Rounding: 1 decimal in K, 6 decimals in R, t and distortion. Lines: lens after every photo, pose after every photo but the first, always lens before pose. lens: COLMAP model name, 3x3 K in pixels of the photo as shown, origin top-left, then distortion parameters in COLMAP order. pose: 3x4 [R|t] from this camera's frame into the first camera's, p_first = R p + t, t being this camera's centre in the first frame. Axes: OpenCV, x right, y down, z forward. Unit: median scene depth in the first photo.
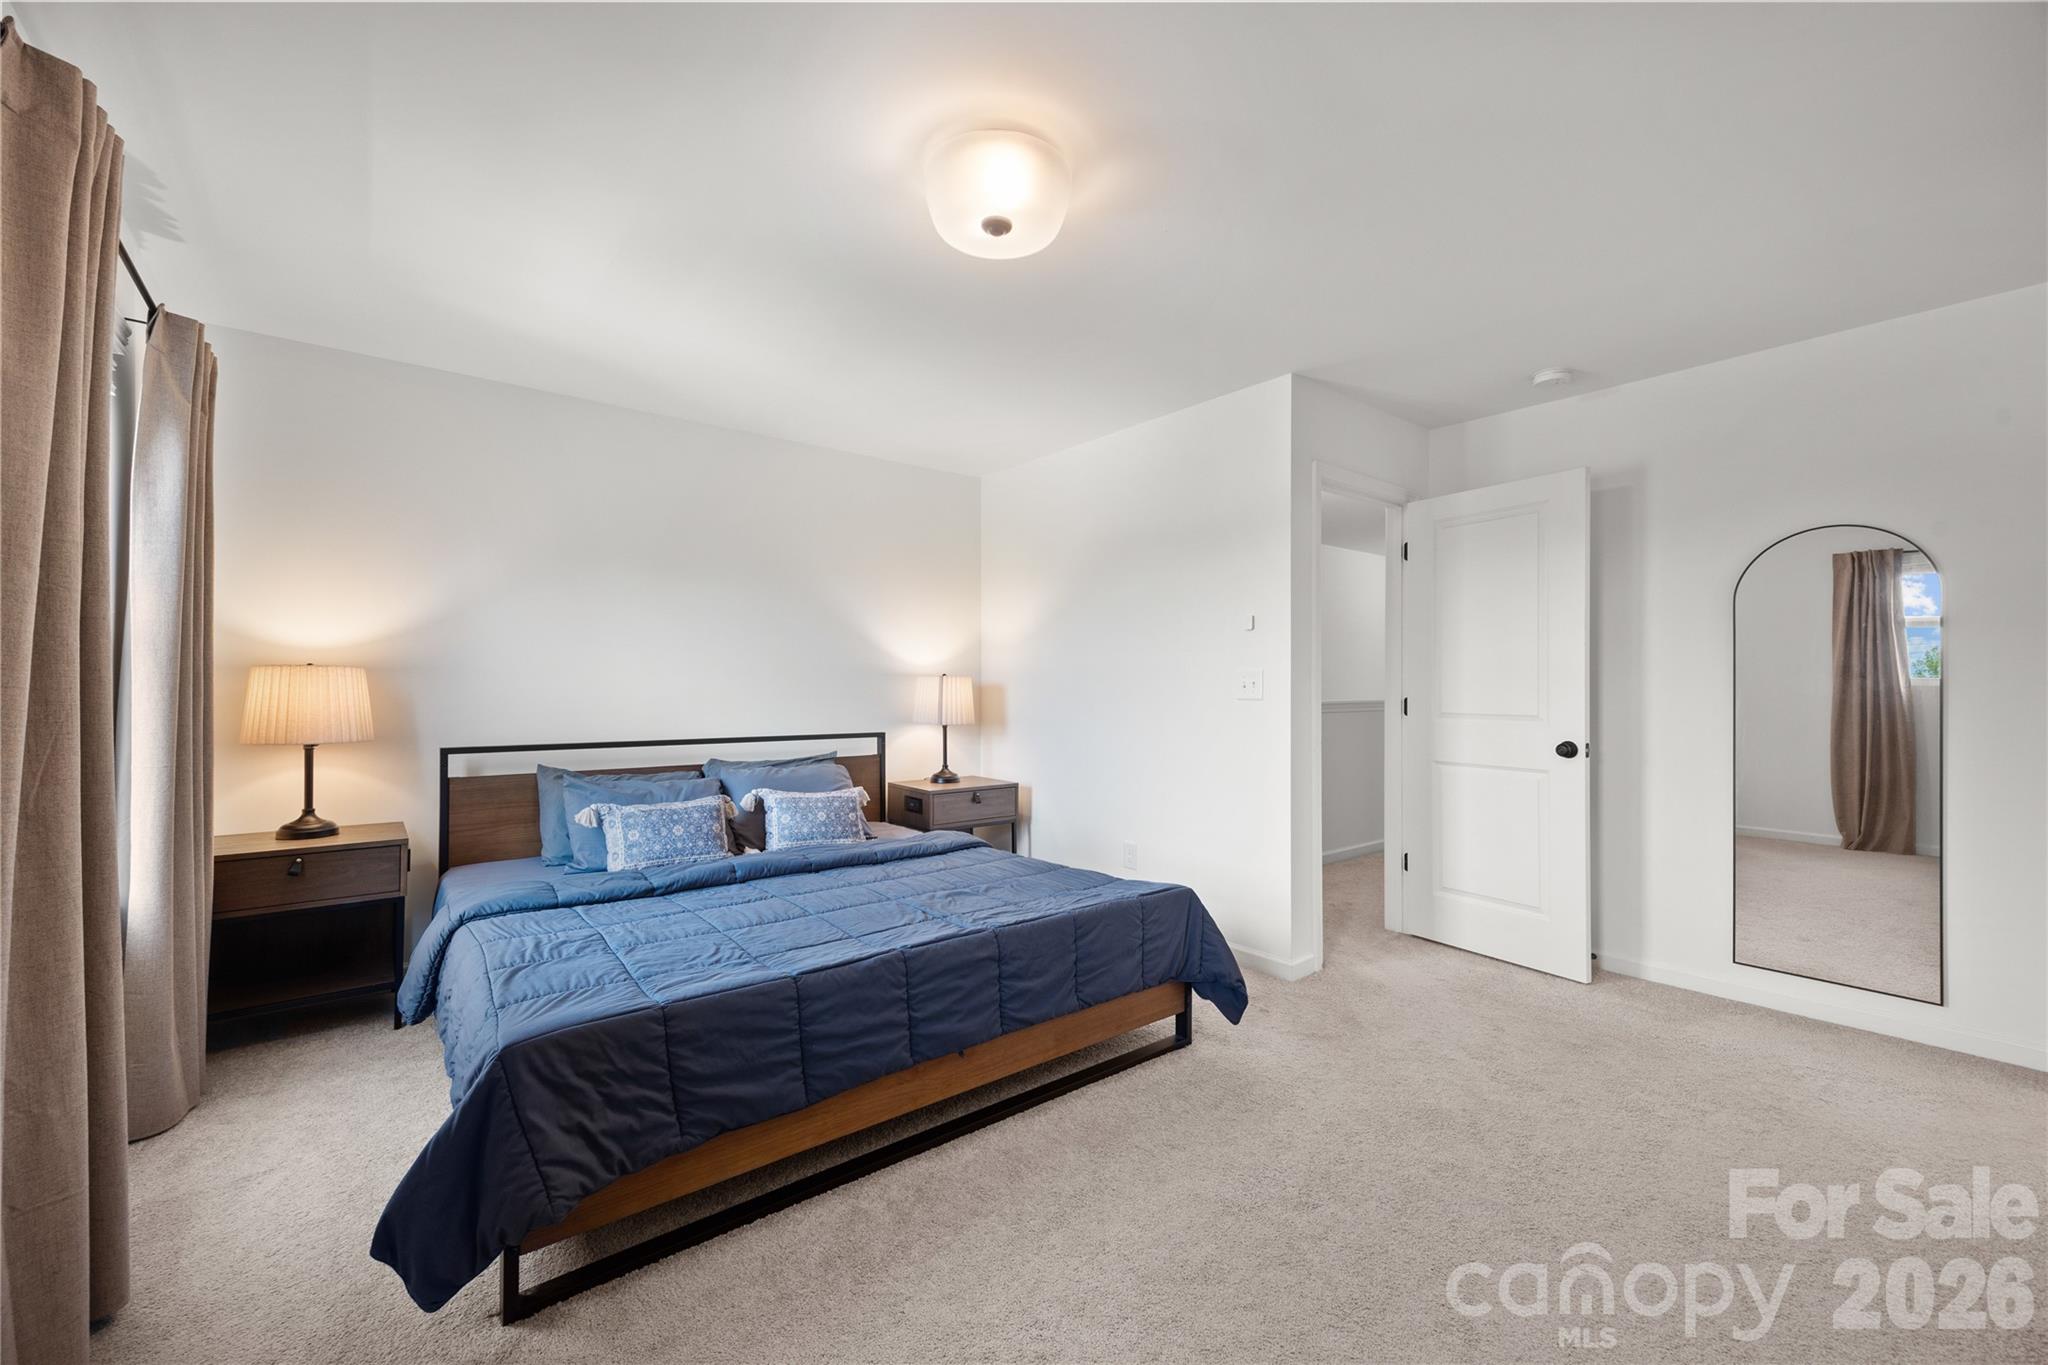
lens RADIAL K [[798.4, 0, 989.6], [0, 798.4, 681.3], [0, 0, 1]] dist [0.001099, -0.000214]
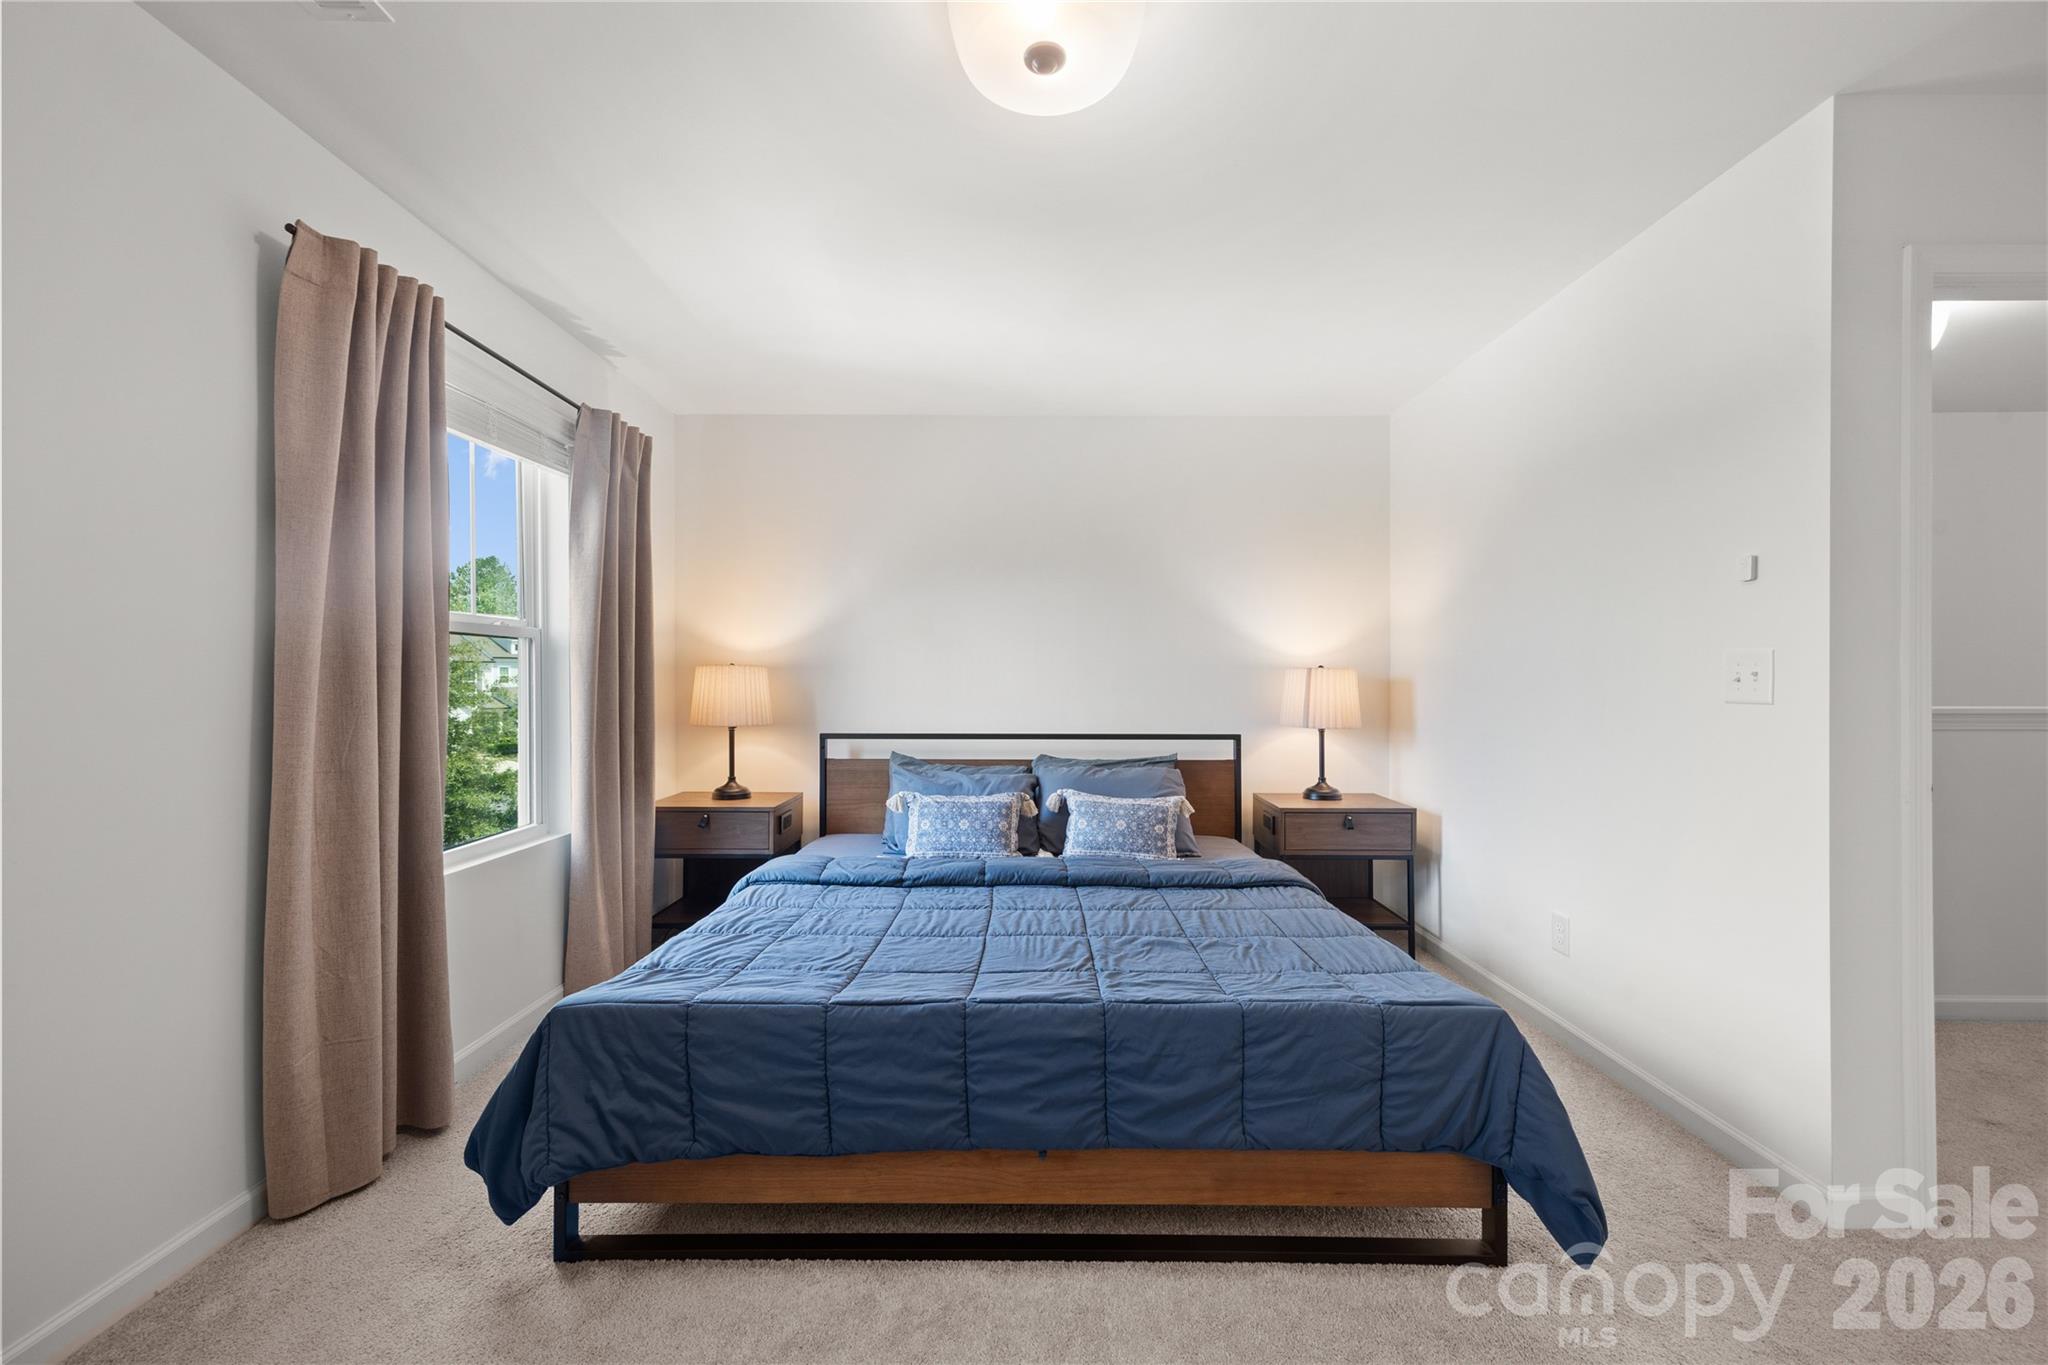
lens RADIAL K [[798.4, 0, 1026.9], [0, 798.4, 680.7], [0, 0, 1]] dist [0.001099, -0.000214]
pose [[0.797640, -0.001672, -0.603132, 0.339967], [0.004481, 0.999985, 0.003154, 0.004678], [0.603117, -0.005219, 0.797635, 0.305900]]
